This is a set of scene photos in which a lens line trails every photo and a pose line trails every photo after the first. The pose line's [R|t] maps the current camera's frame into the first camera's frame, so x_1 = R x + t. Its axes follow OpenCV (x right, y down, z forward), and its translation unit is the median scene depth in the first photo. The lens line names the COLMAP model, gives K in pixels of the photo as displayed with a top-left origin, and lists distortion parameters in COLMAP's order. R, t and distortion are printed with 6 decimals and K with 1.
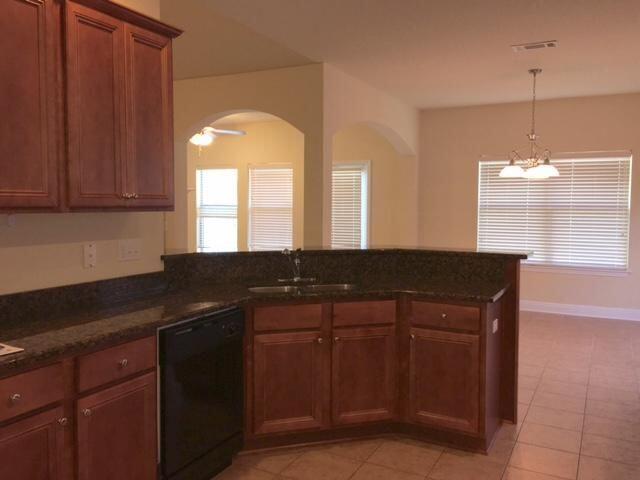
lens RADIAL K [[552.4, 0, 316.2], [0, 552.4, 236.7], [0, 0, 1]] dist [0.053402, -0.052242]
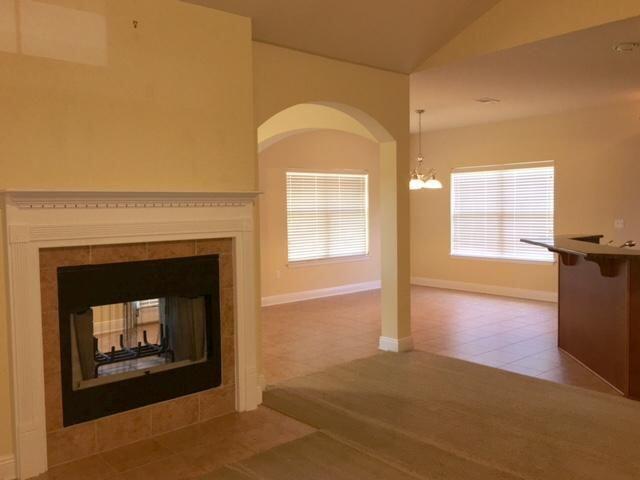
lens RADIAL K [[552.4, 0, 321.4], [0, 552.4, 238.8], [0, 0, 1]] dist [0.053402, -0.052242]
pose [[0.368094, -0.065207, 0.927499, -1.611541], [0.074189, 0.996417, 0.040609, -0.095128], [-0.926824, 0.053862, 0.371613, 1.211315]]
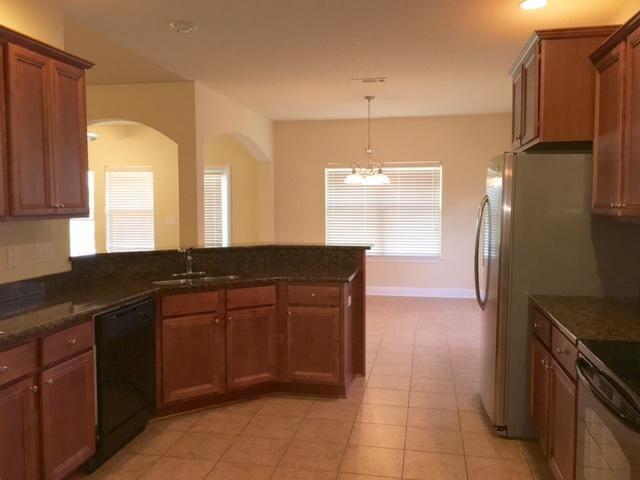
lens RADIAL K [[552.4, 0, 325.8], [0, 552.4, 238.0], [0, 0, 1]] dist [0.053402, -0.052242]
pose [[0.954690, -0.026368, 0.296431, -0.113539], [0.024686, 0.999651, 0.009414, -0.001895], [-0.296575, -0.001669, 0.955008, -0.228147]]
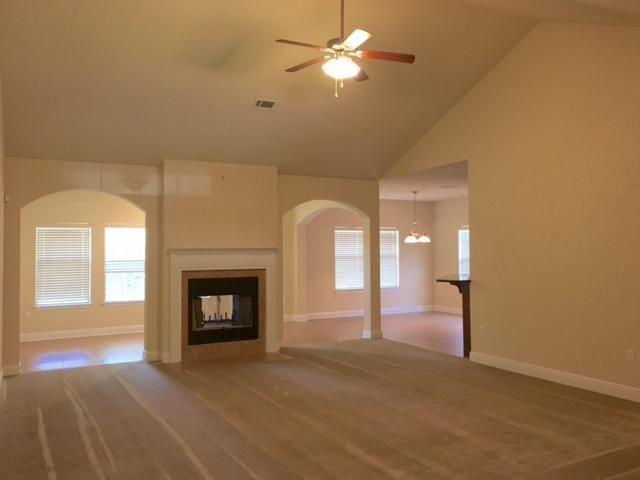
lens RADIAL K [[552.4, 0, 322.0], [0, 552.4, 237.7], [0, 0, 1]] dist [0.053402, -0.052242]
pose [[0.572417, 0.010766, 0.819892, -2.479994], [0.062547, 0.996427, -0.056752, -0.047086], [-0.817573, 0.083767, 0.569699, 0.192576]]
